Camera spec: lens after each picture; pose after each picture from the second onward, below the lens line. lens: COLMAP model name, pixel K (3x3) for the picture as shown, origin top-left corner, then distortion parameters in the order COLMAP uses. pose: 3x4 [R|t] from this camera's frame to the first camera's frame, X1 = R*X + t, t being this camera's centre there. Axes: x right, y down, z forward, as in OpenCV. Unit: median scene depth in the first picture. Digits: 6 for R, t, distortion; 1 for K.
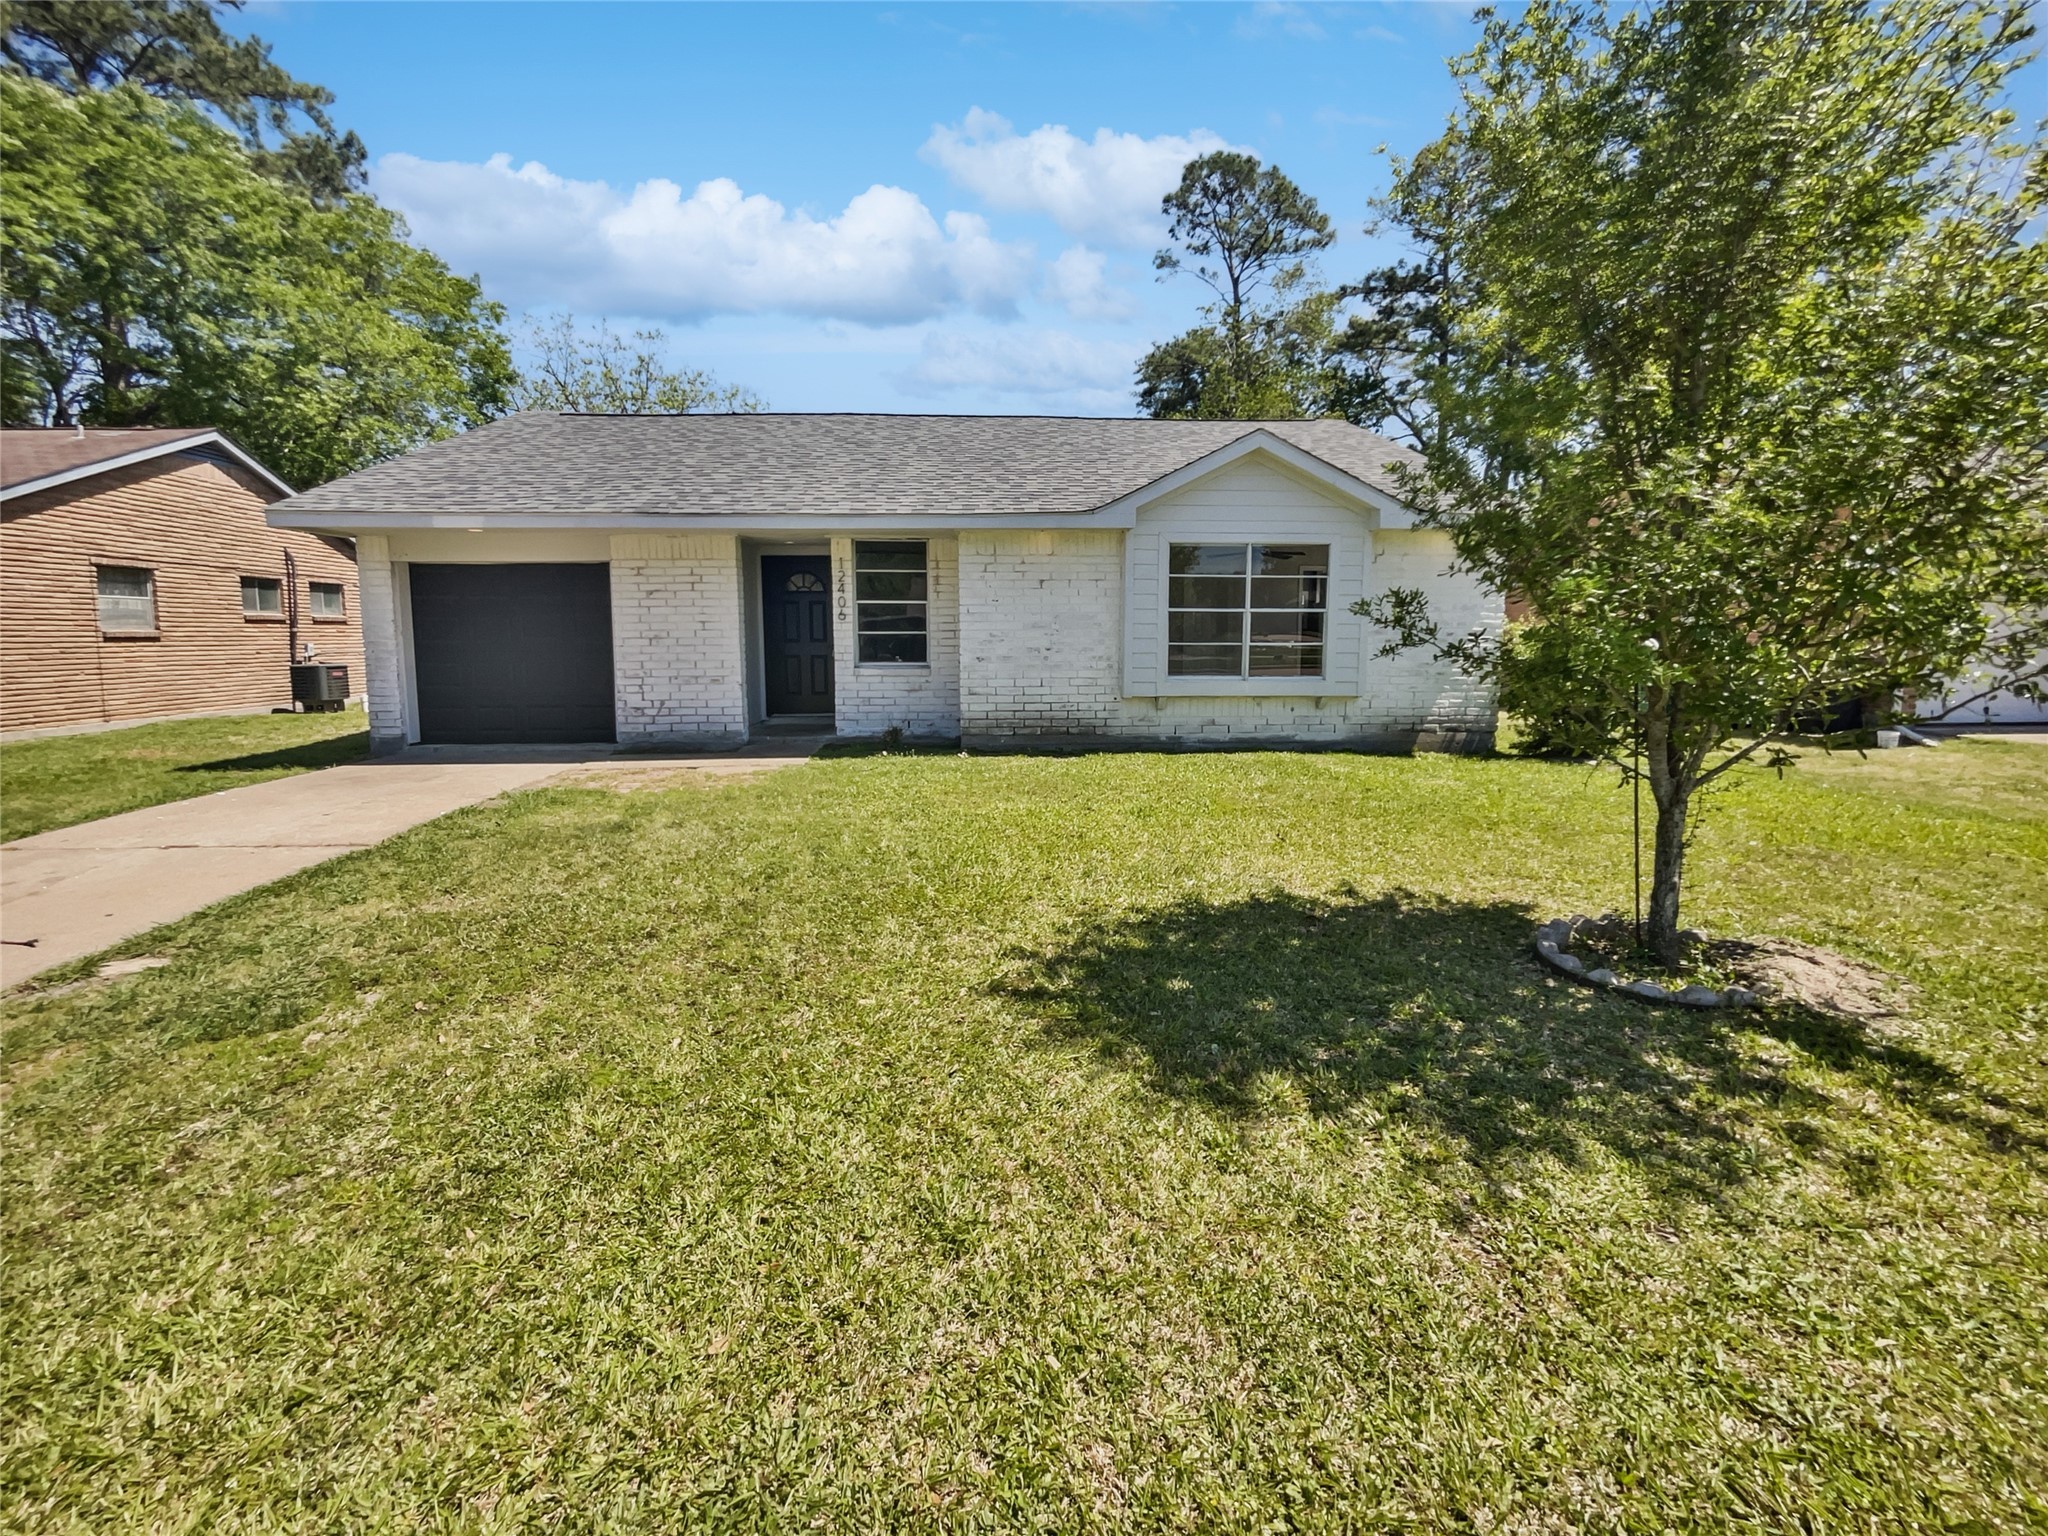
lens RADIAL K [[834.8, 0, 984.7], [0, 834.8, 687.4], [0, 0, 1]] dist [-0.000360, 0.000715]
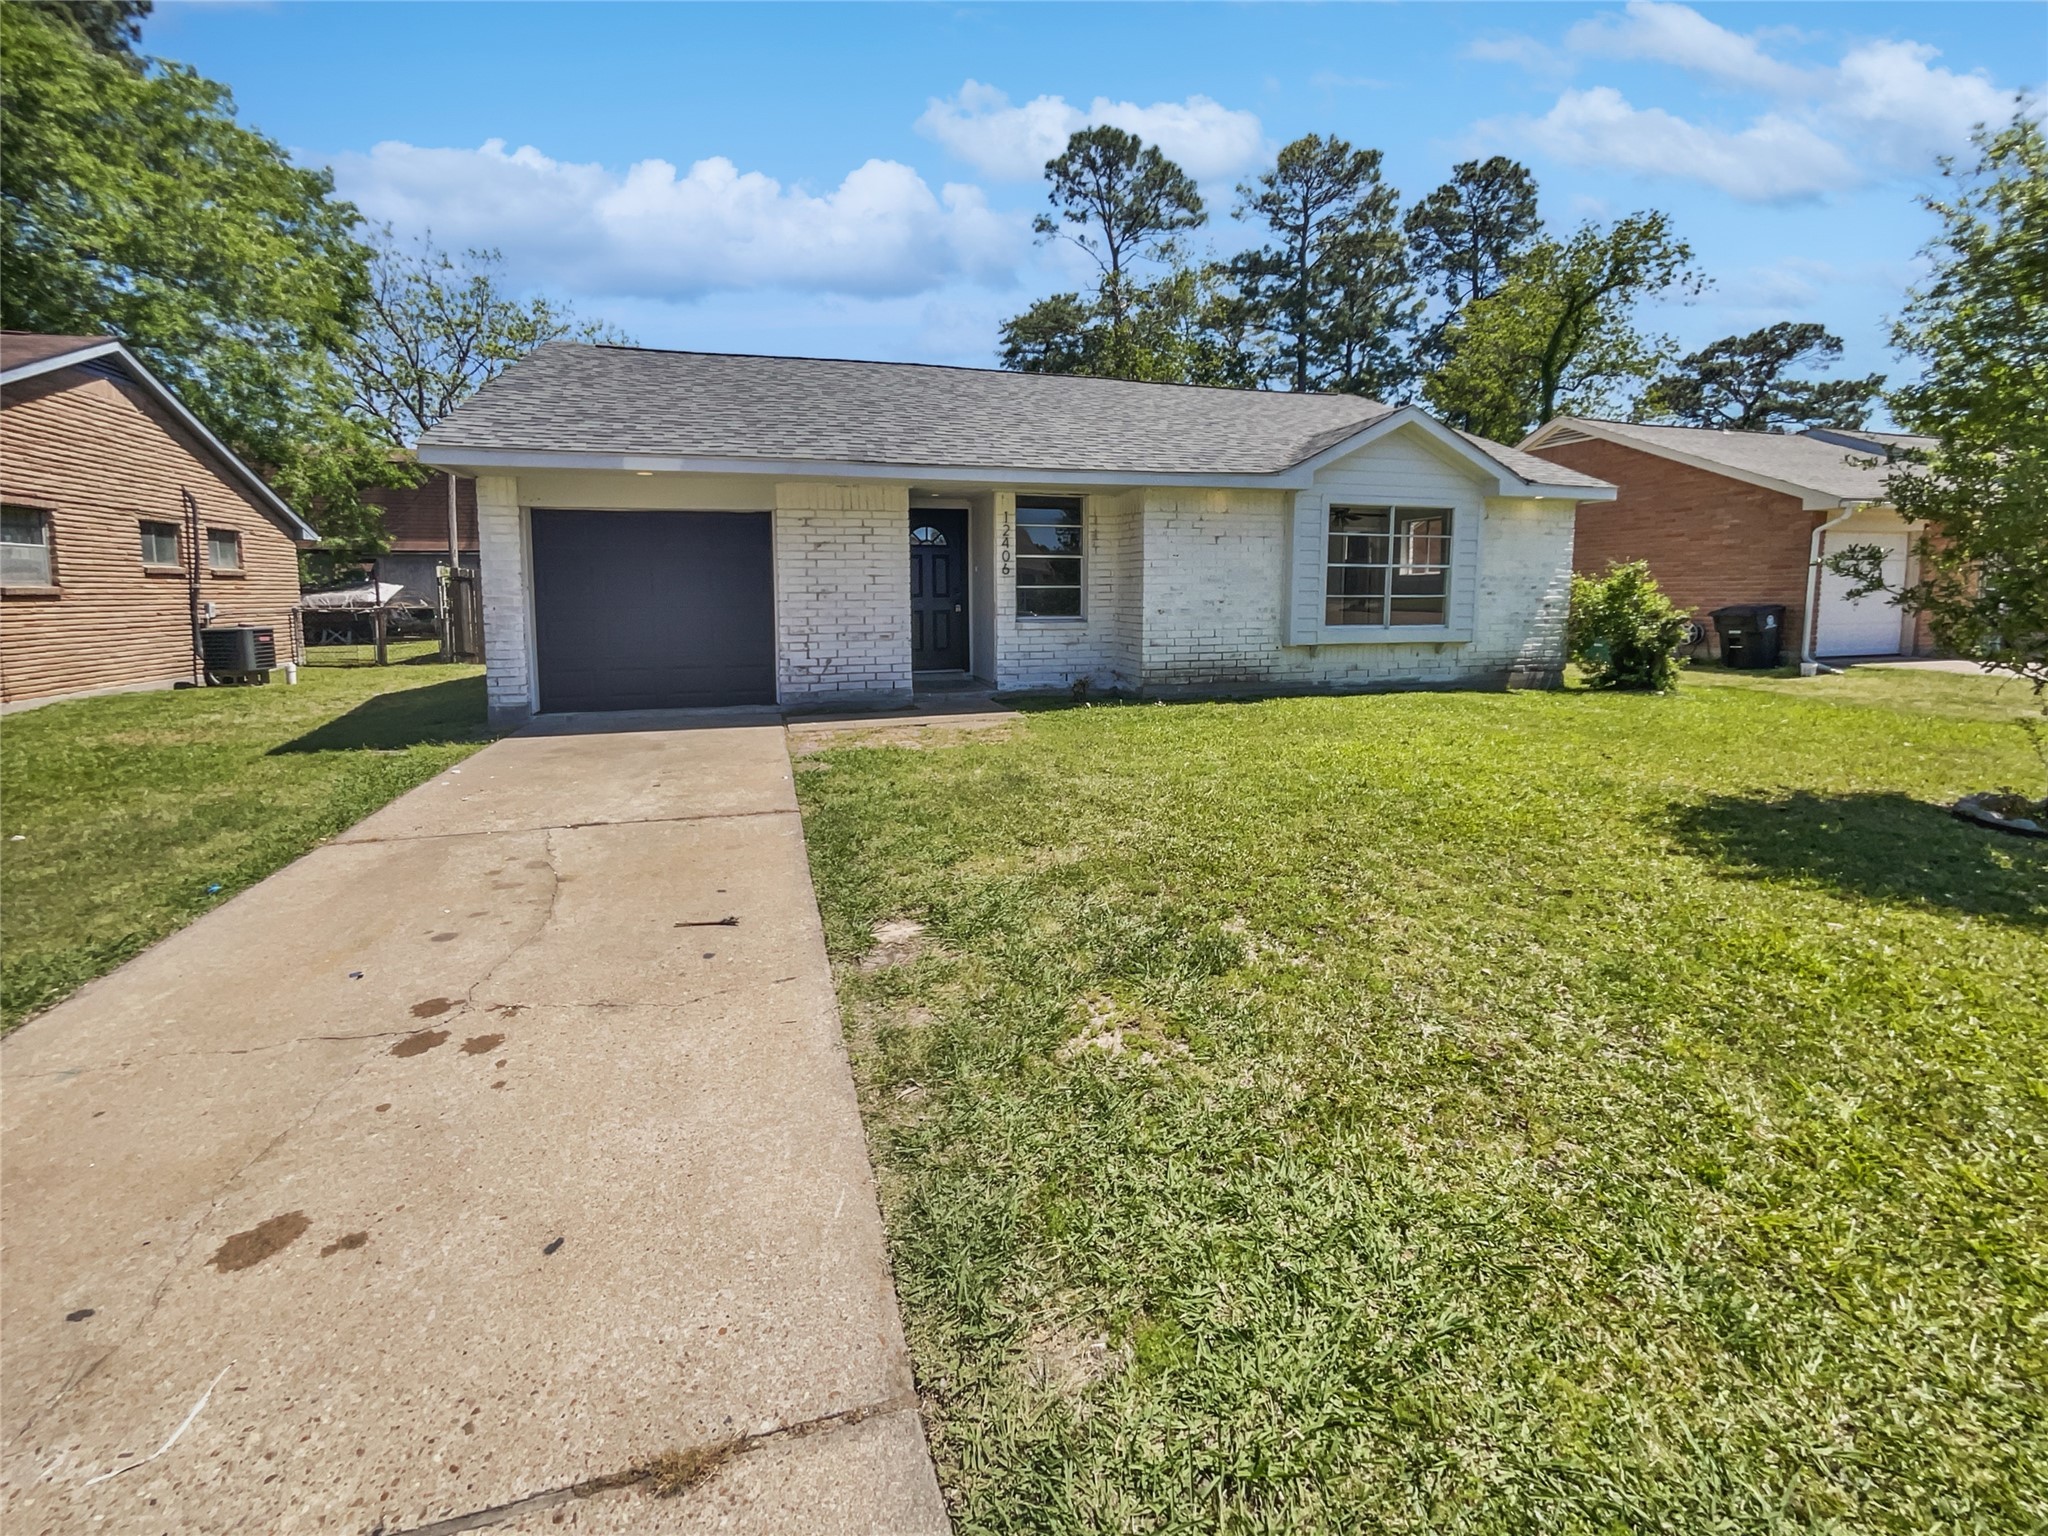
lens RADIAL K [[858.4, 0, 967.5], [0, 858.4, 643.6], [0, 0, 1]] dist [-0.000012, -0.000240]
pose [[0.974598, -0.015895, 0.223397, -0.328189], [0.016969, 0.999852, -0.002889, 0.003377], [-0.223318, 0.006606, 0.974723, 0.009258]]
